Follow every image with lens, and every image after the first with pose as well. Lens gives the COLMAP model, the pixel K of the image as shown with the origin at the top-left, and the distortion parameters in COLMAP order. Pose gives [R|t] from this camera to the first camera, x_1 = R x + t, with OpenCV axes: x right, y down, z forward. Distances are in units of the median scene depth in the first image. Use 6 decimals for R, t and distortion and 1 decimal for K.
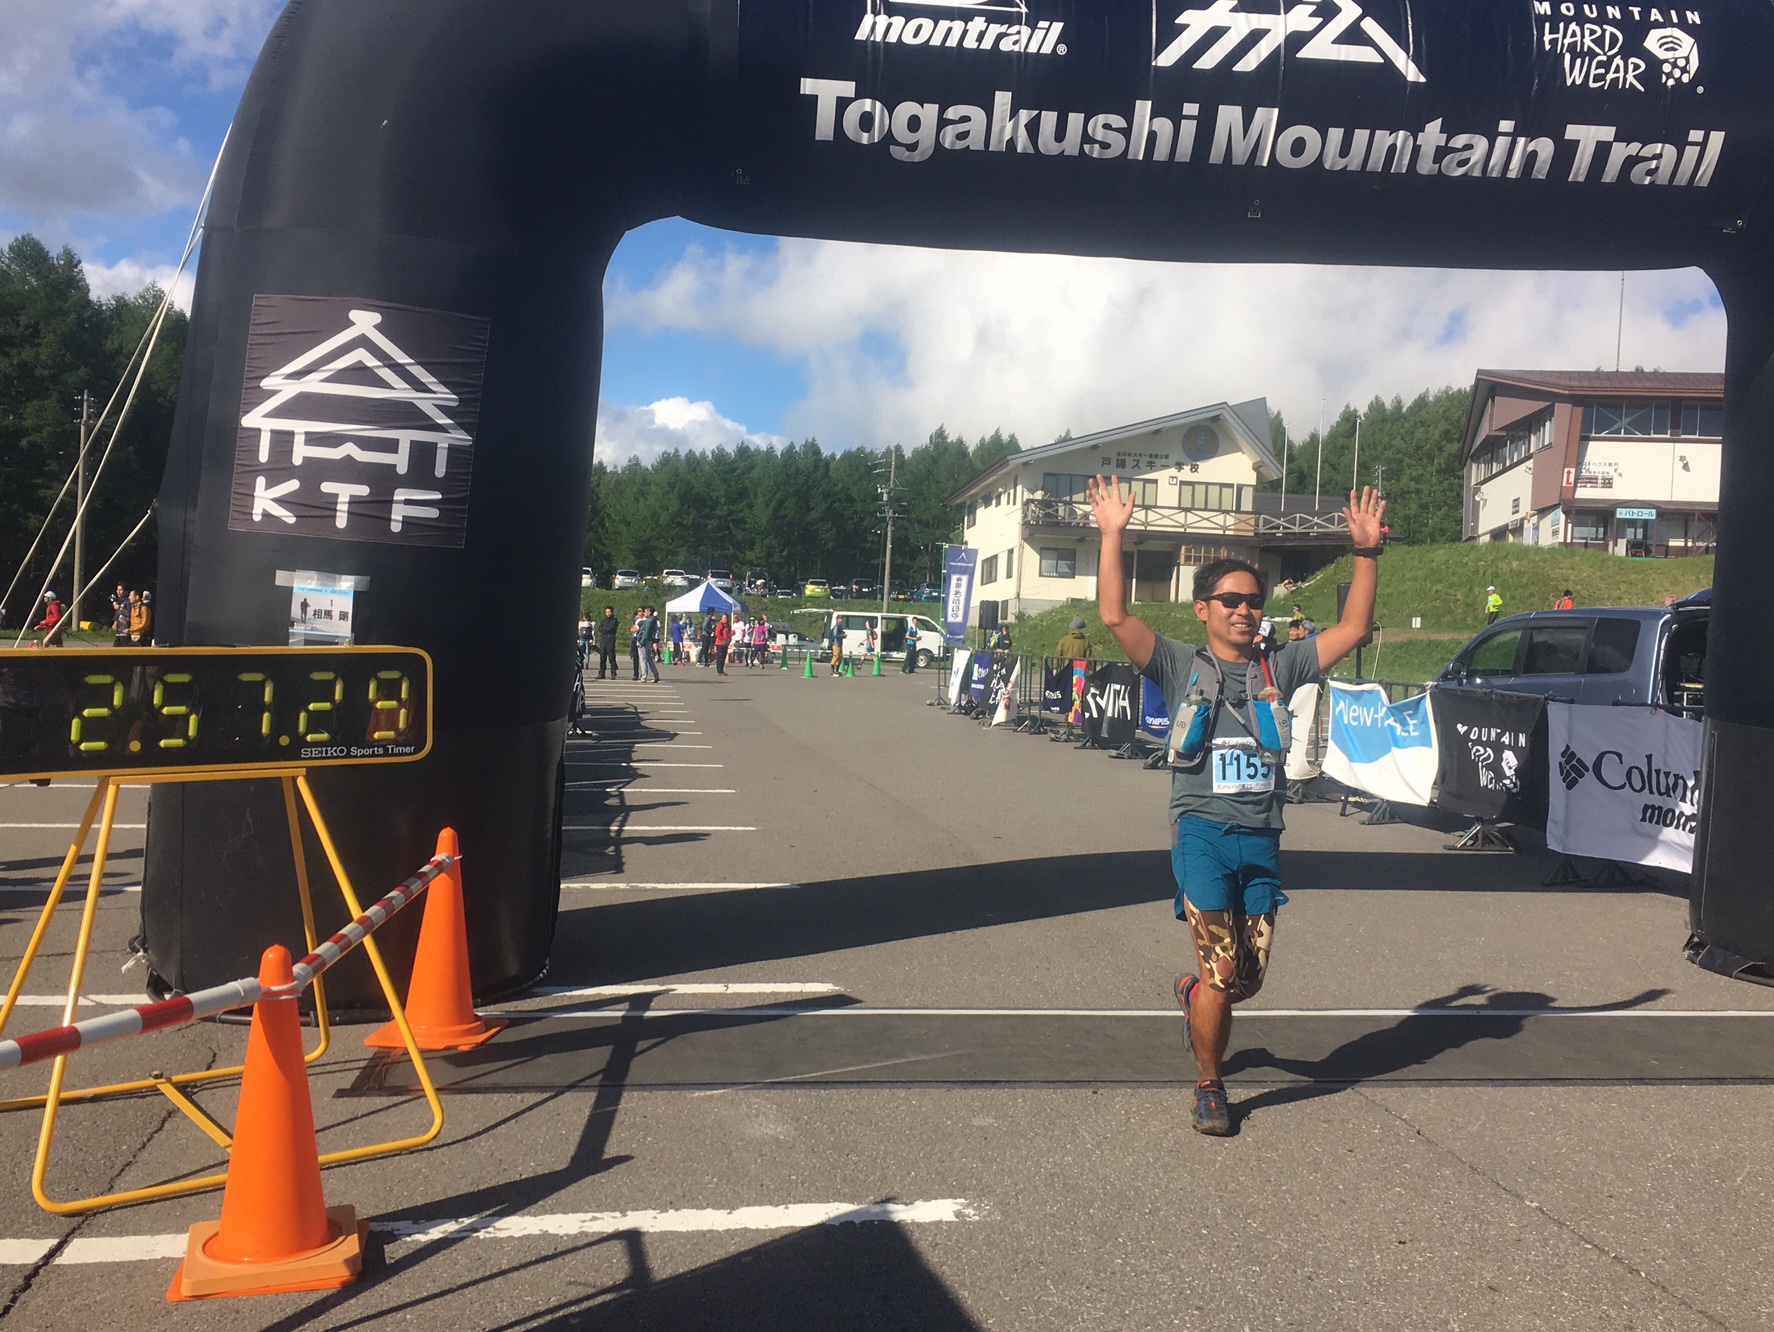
lens RADIAL K [[1724.1, 0, 887.0], [0, 1724.1, 666.0], [0, 0, 1]] dist [0.007270, 0.036321]
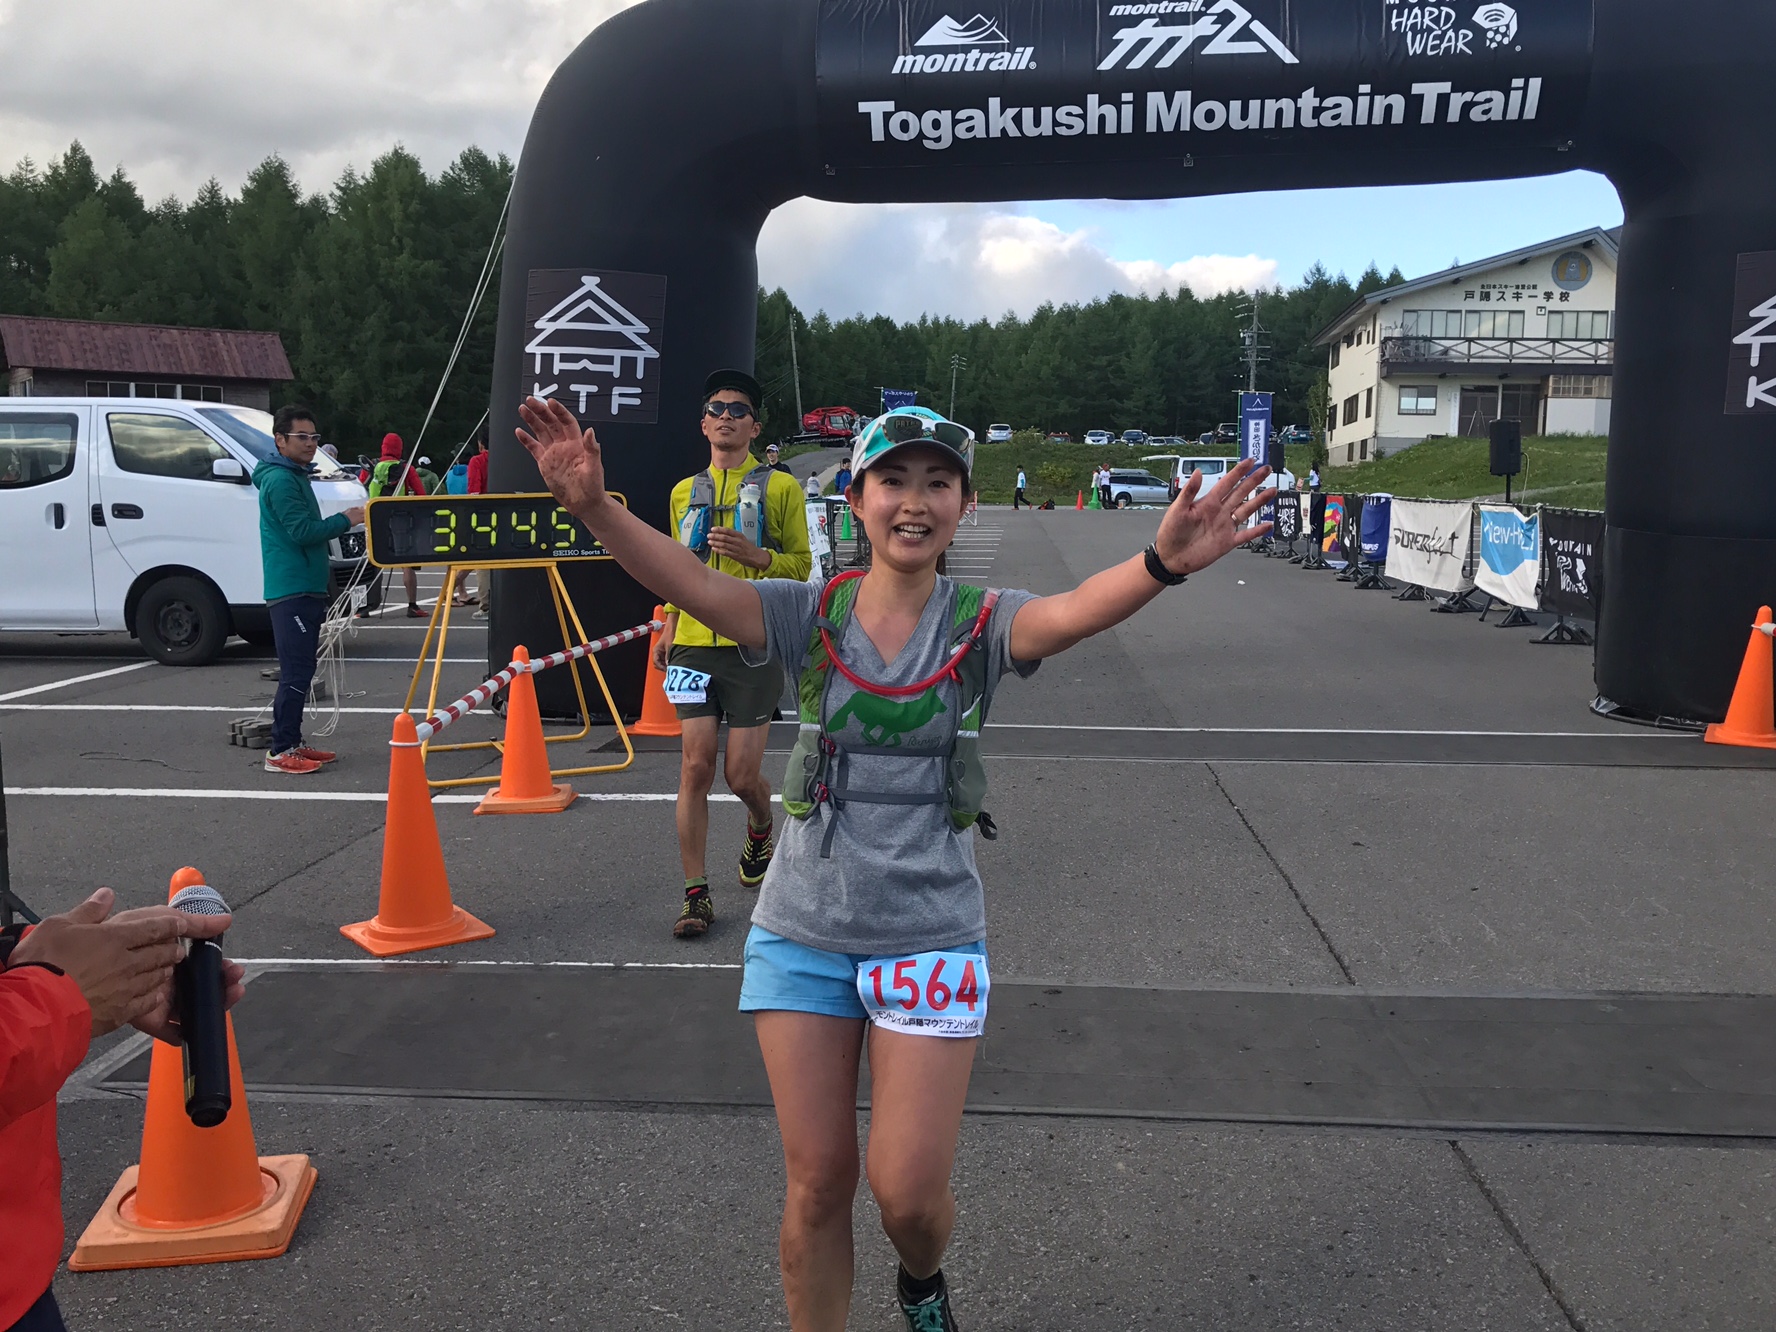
lens RADIAL K [[1719.4, 0, 833.5], [0, 1719.4, 668.8], [0, 0, 1]] dist [-0.004023, 0.017766]
pose [[0.967148, 0.001275, -0.254212, 0.304456], [0.020840, 0.996224, 0.084280, 0.027443], [0.253360, -0.086809, 0.963469, -0.490009]]
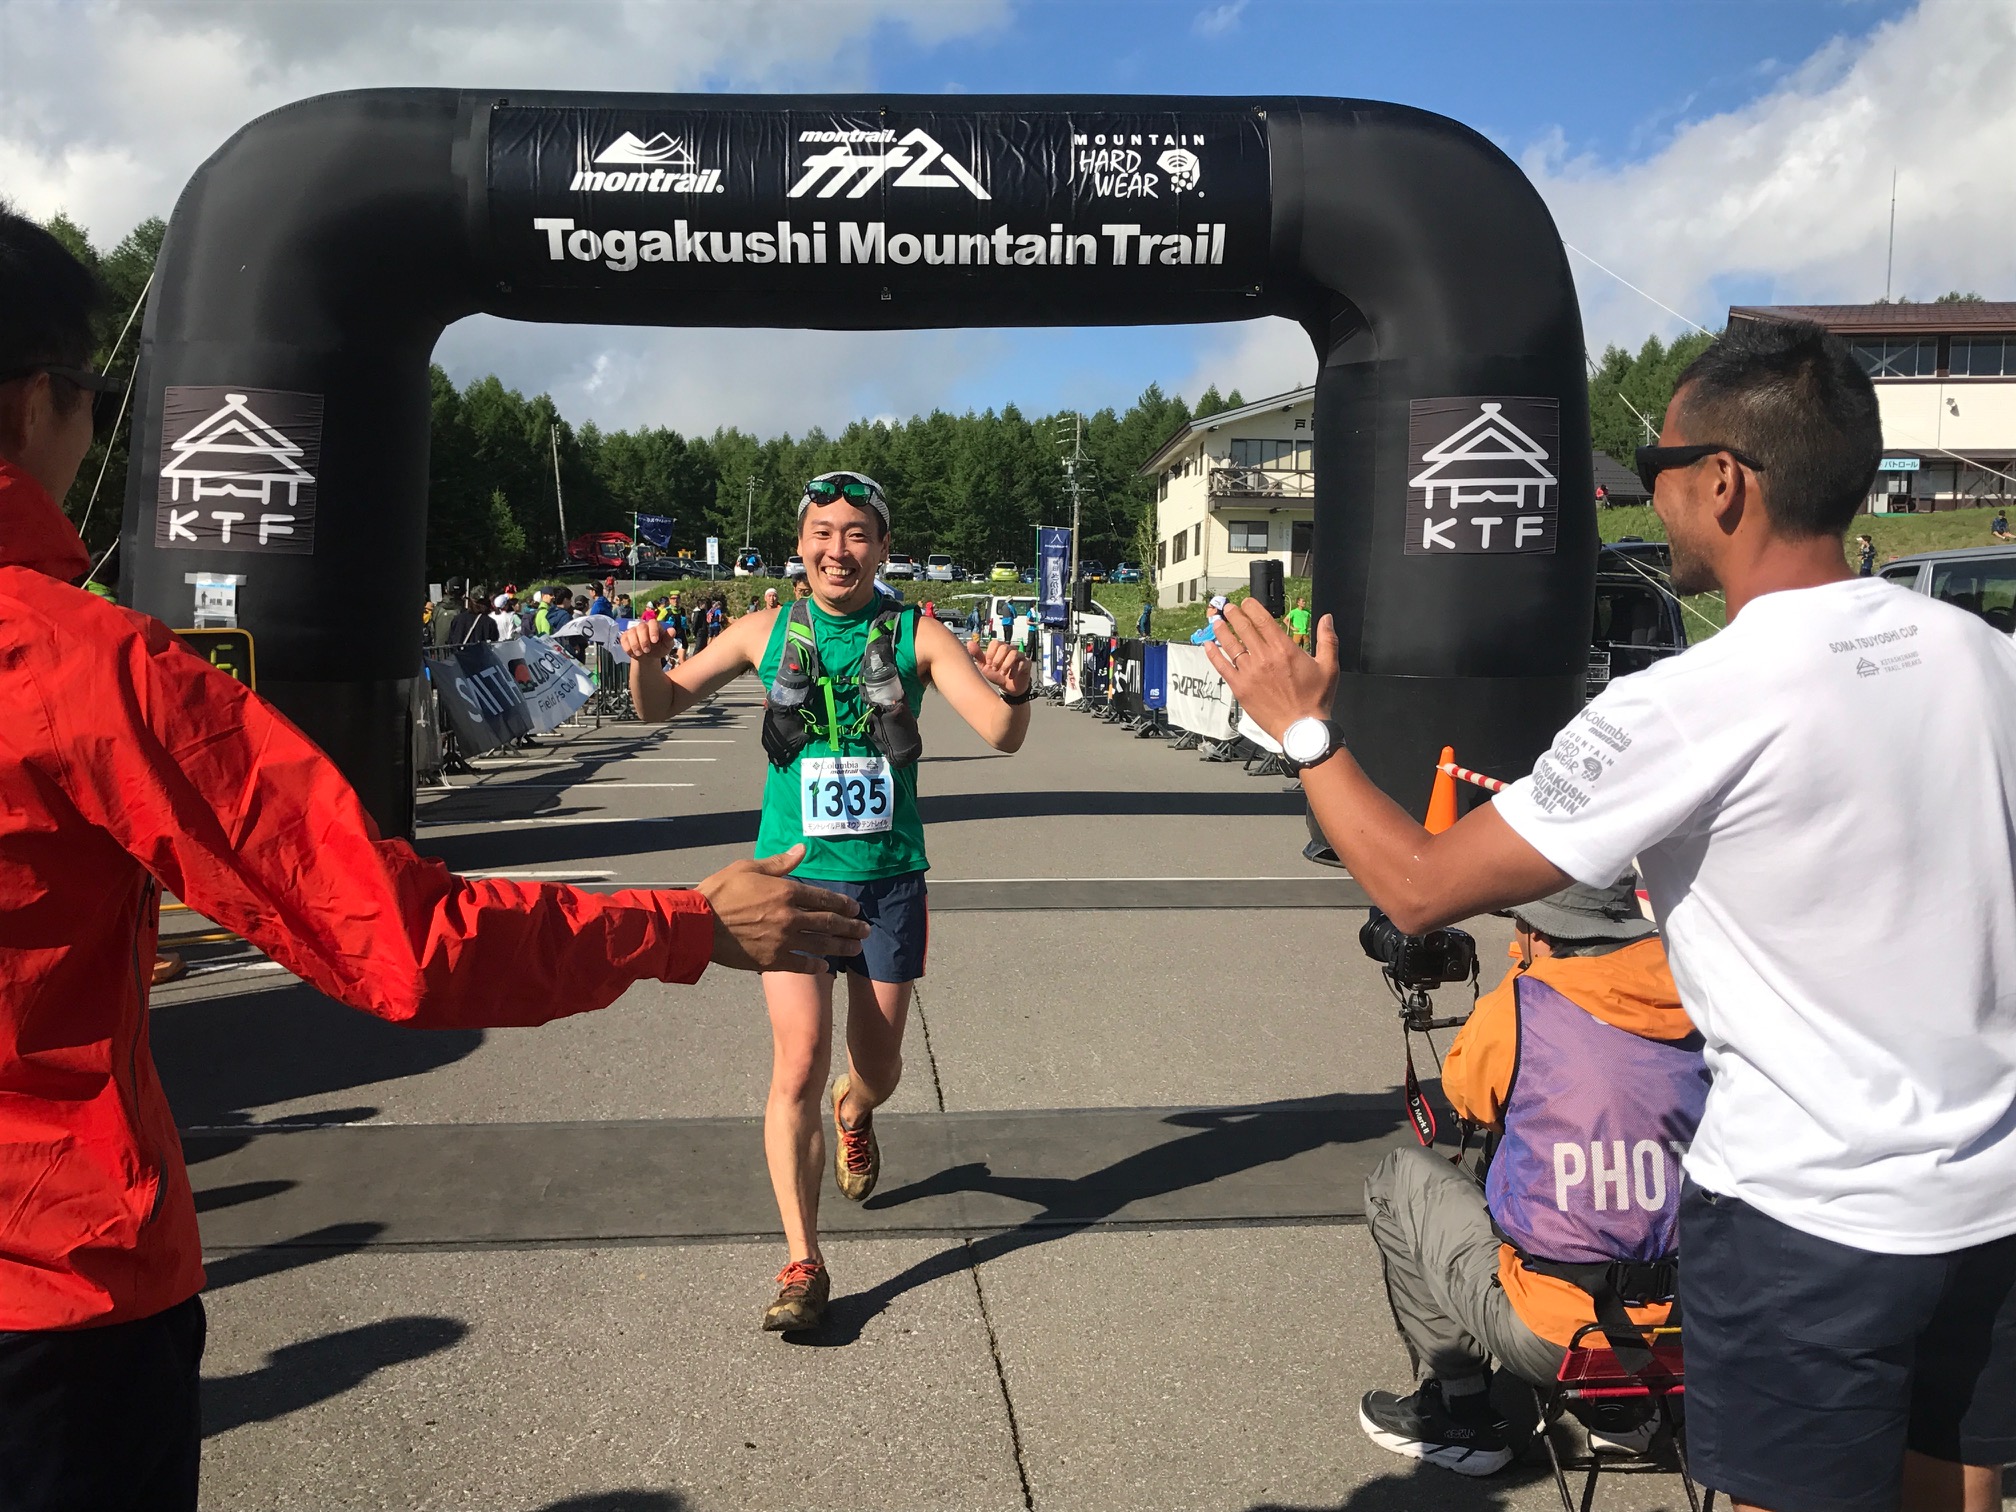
lens RADIAL K [[2009.0, 0, 1002.2], [0, 2009.0, 729.5], [0, 0, 1]] dist [0.154242, -0.574045]
pose [[0.996590, -0.017005, -0.080737, 0.449059], [0.019686, 0.999277, 0.032532, 0.033983], [0.080125, -0.034010, 0.996204, -0.634515]]
